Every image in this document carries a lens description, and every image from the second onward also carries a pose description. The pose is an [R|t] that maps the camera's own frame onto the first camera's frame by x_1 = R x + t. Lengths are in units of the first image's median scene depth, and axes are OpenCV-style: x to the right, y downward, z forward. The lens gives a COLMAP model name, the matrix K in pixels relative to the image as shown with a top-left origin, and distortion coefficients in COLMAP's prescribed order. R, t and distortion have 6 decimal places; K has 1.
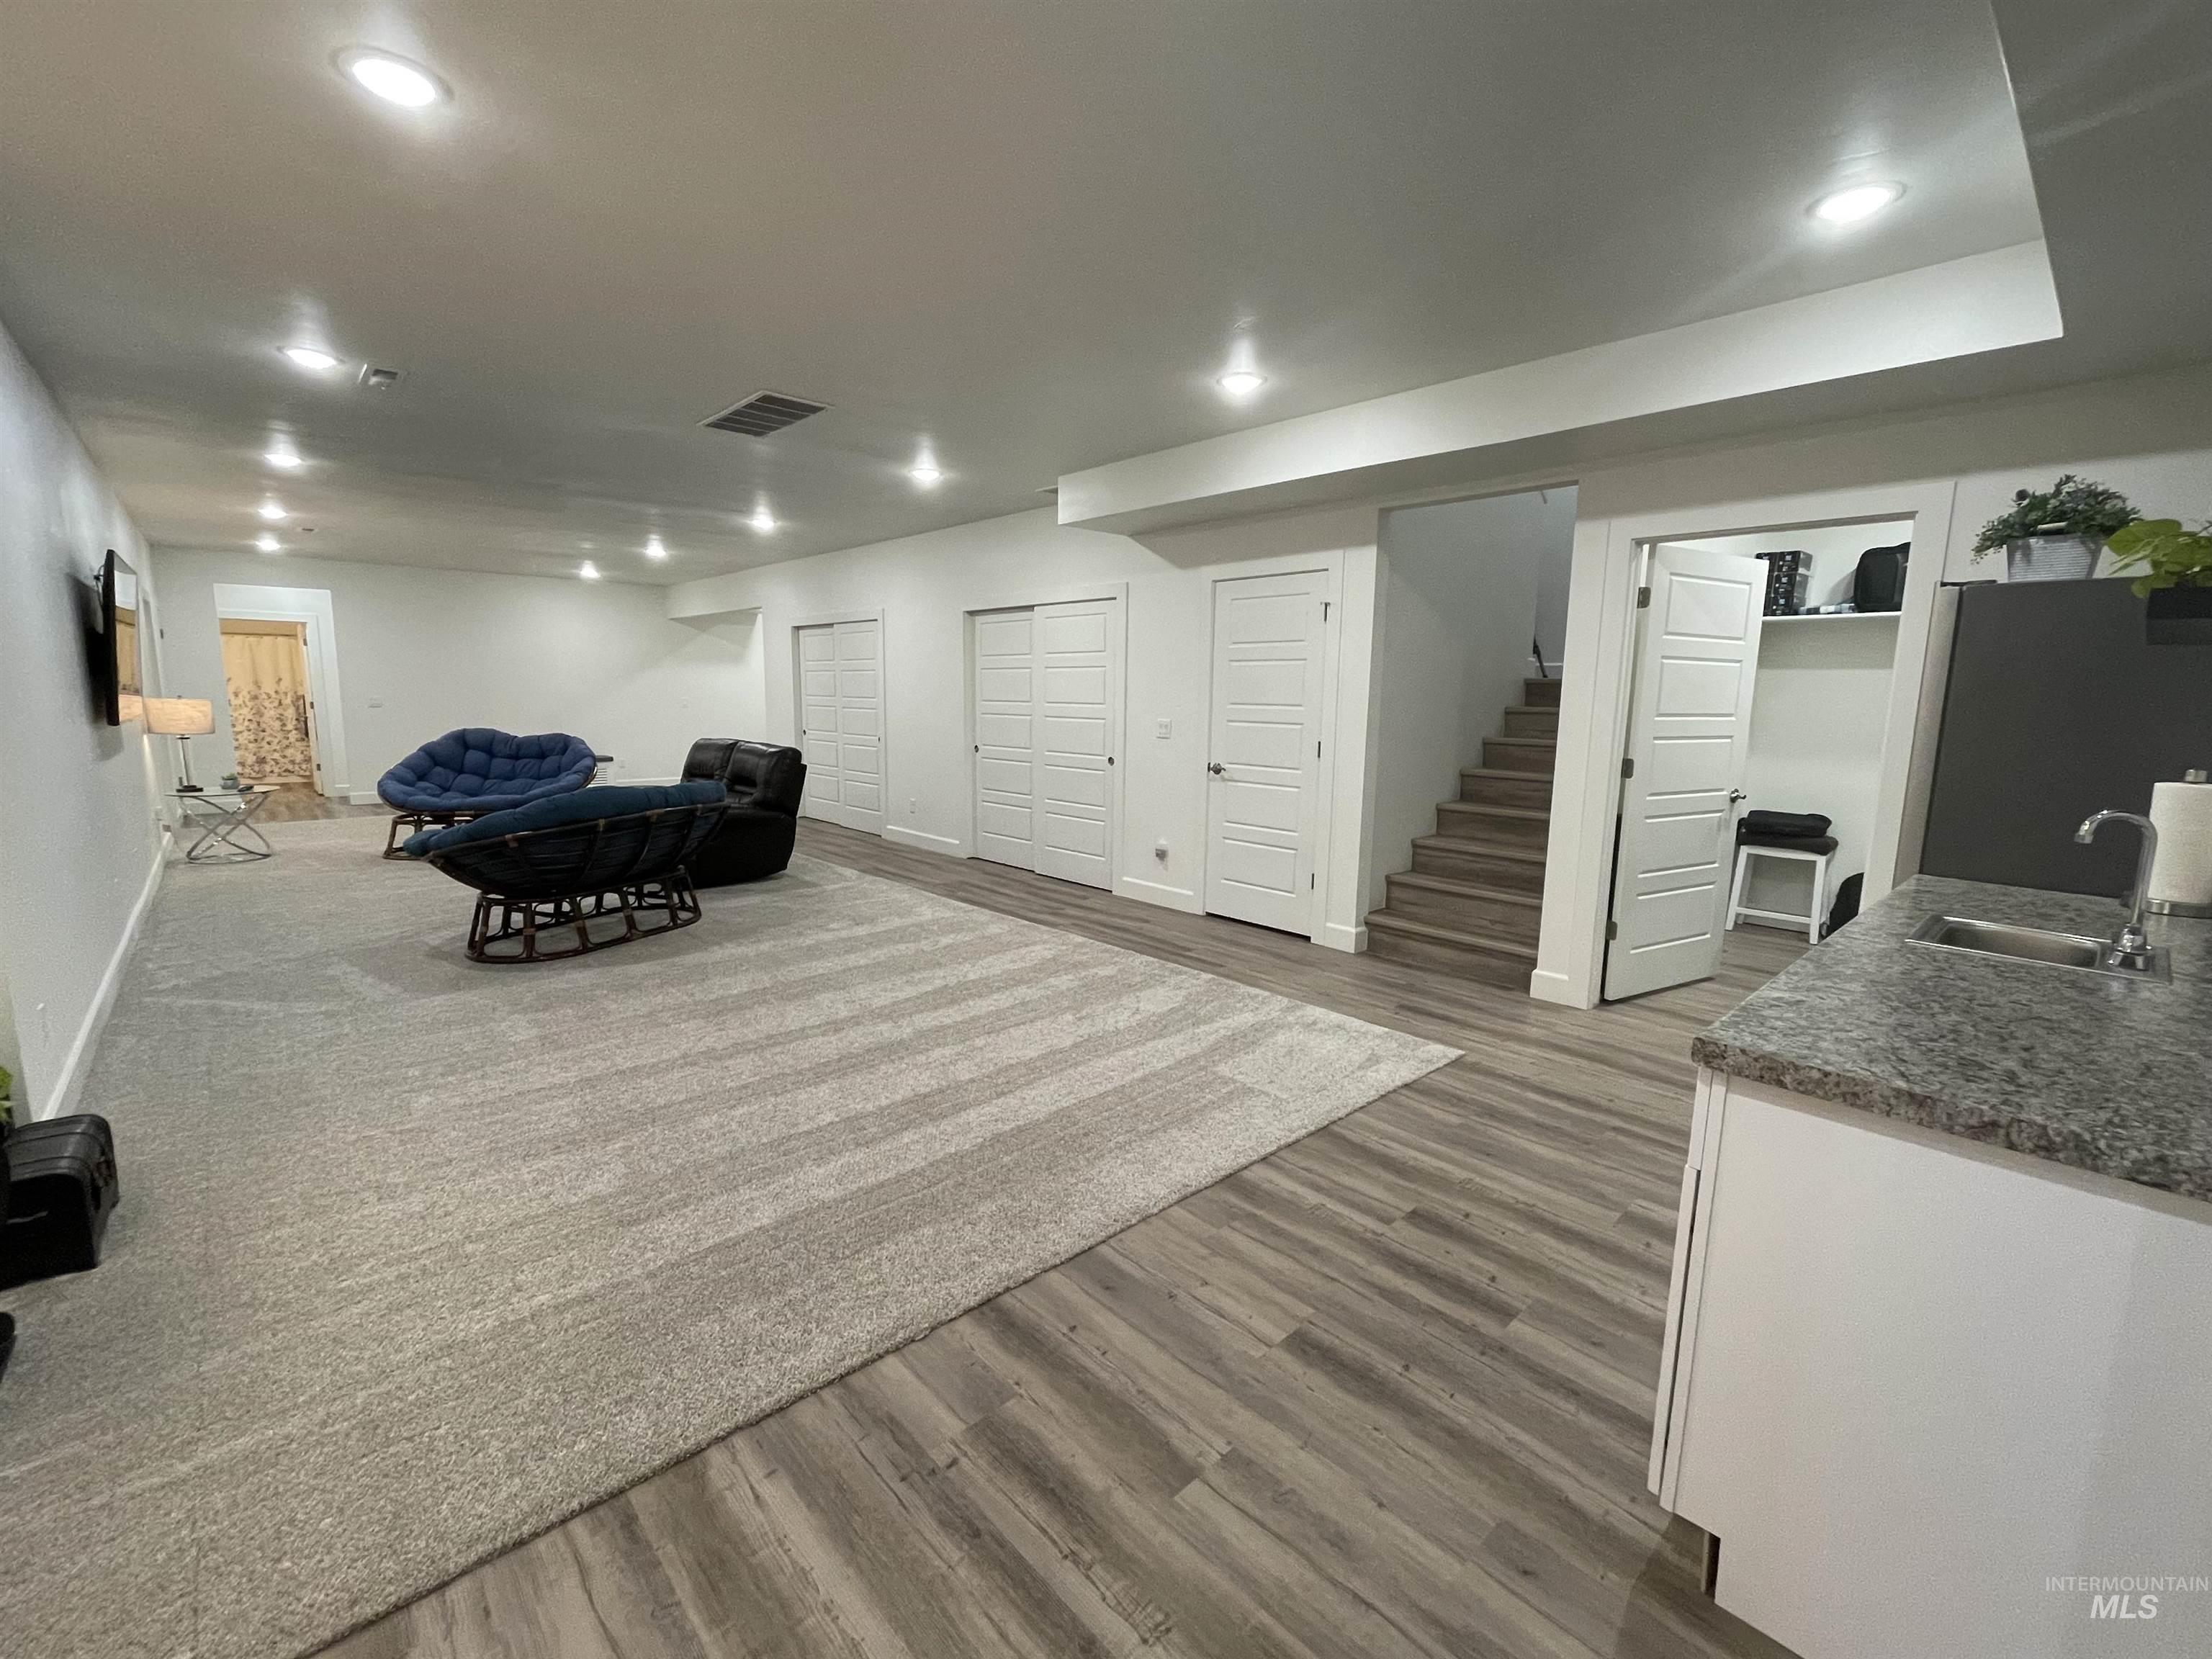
lens RADIAL K [[932.4, 0, 1106.0], [0, 932.4, 829.5], [0, 0, 1]] dist [-0.002480, -0.000140]
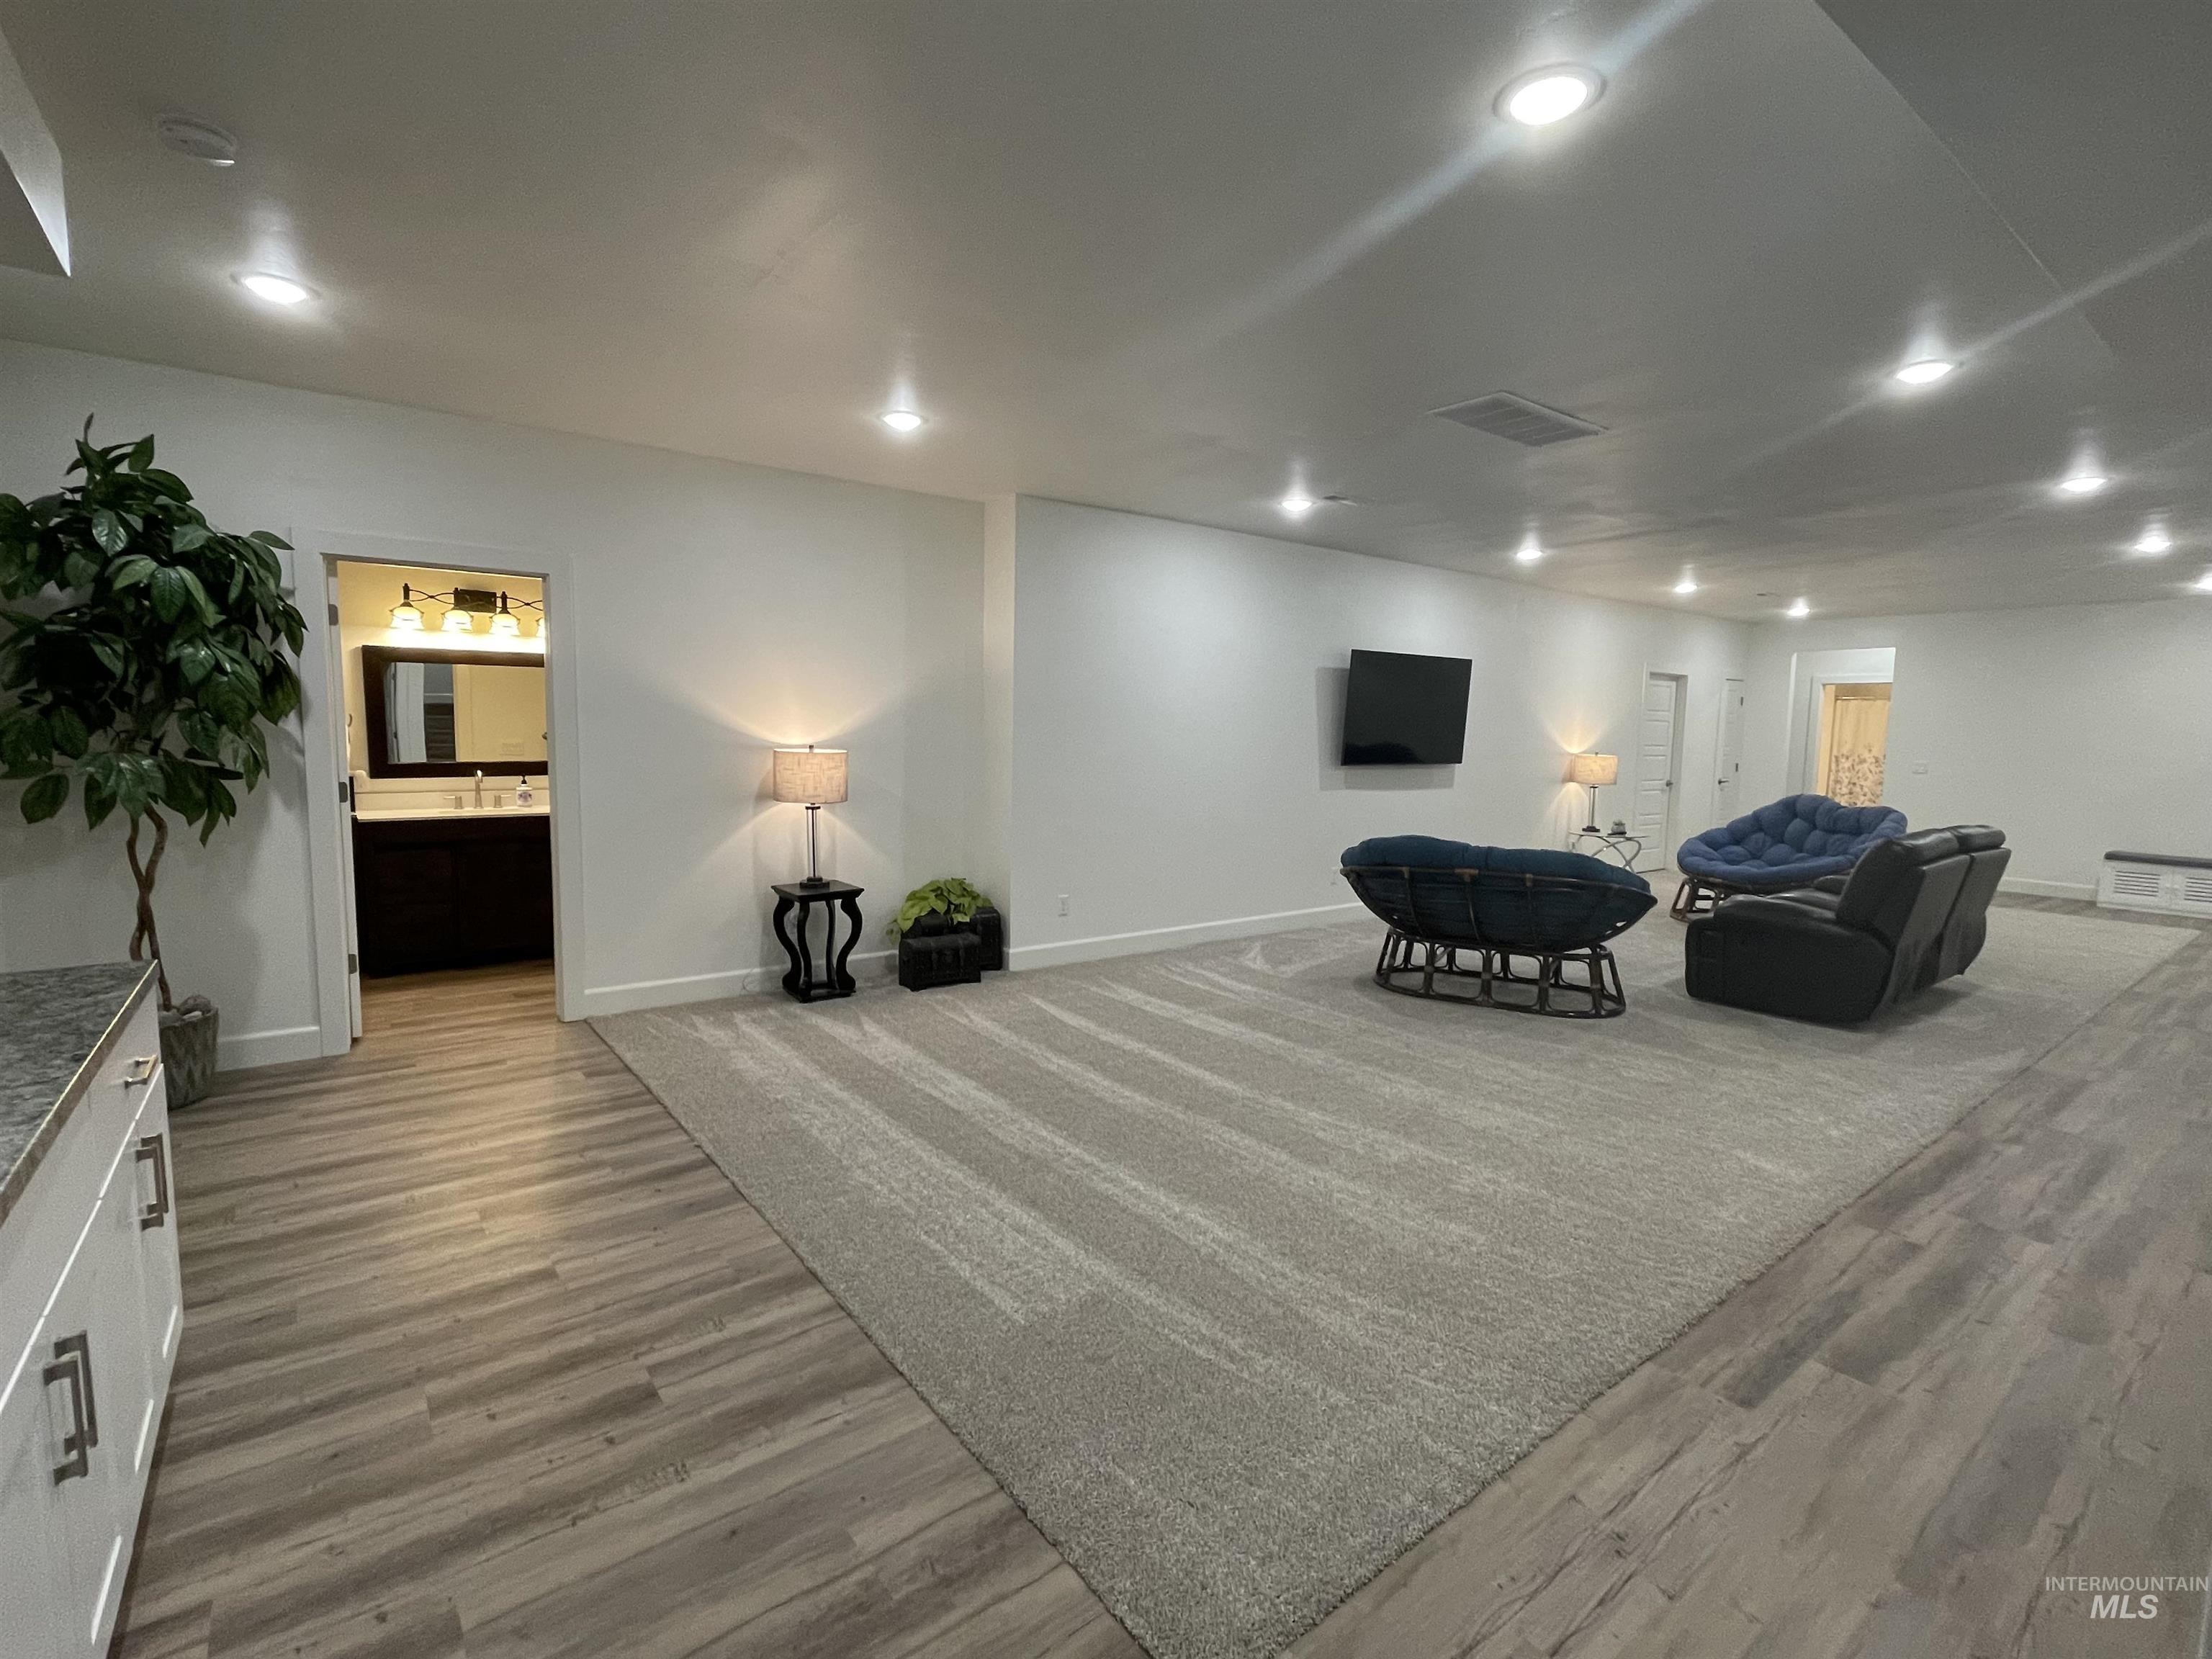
lens RADIAL K [[1030.7, 0, 1106.0], [0, 1030.7, 829.5], [0, 0, 1]] dist [-0.002442, -0.000447]
pose [[-0.086175, 0.081627, -0.992931, 1.035574], [-0.165229, 0.981665, 0.095041, -0.176965], [0.982483, 0.172251, -0.071108, 1.265838]]
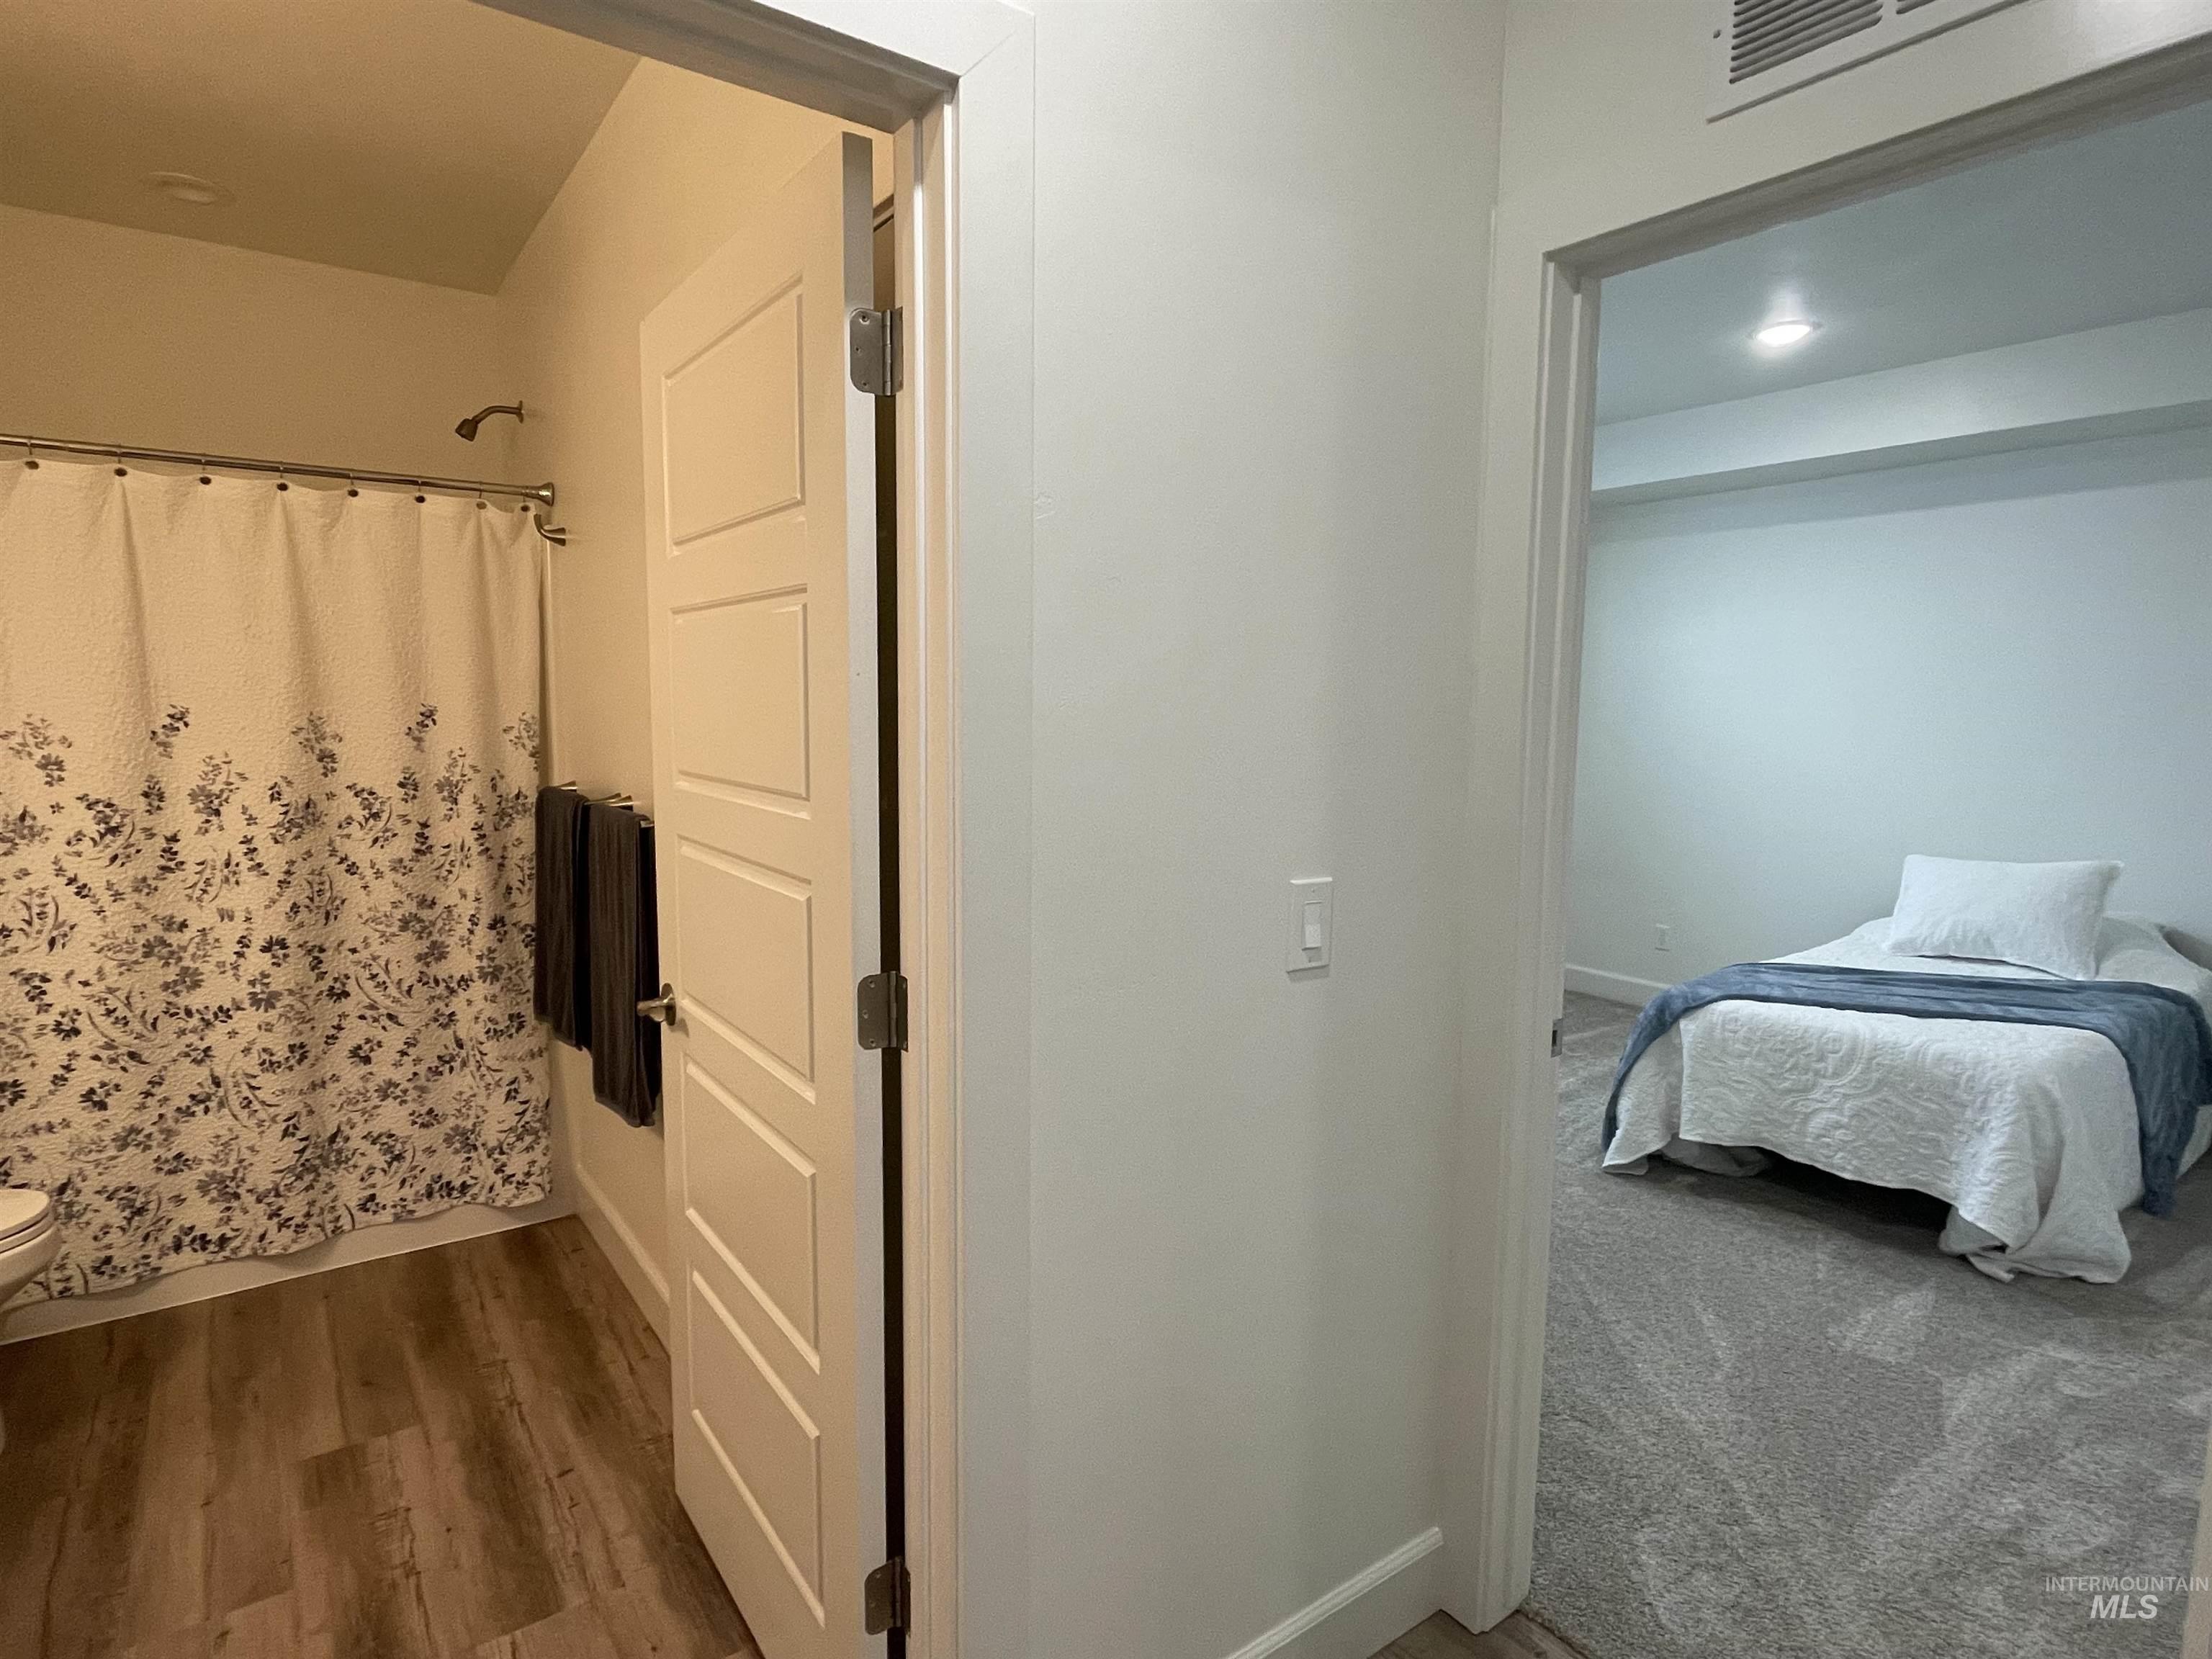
lens RADIAL K [[1162.0, 0, 1106.0], [0, 1162.0, 829.5], [0, 0, 1]] dist [0.000433, 0.000086]
pose [[0.993634, 0.007896, -0.112376, -1.946691], [-0.012752, 0.999013, -0.042559, -0.350326], [0.111929, 0.043721, 0.992754, 2.102031]]
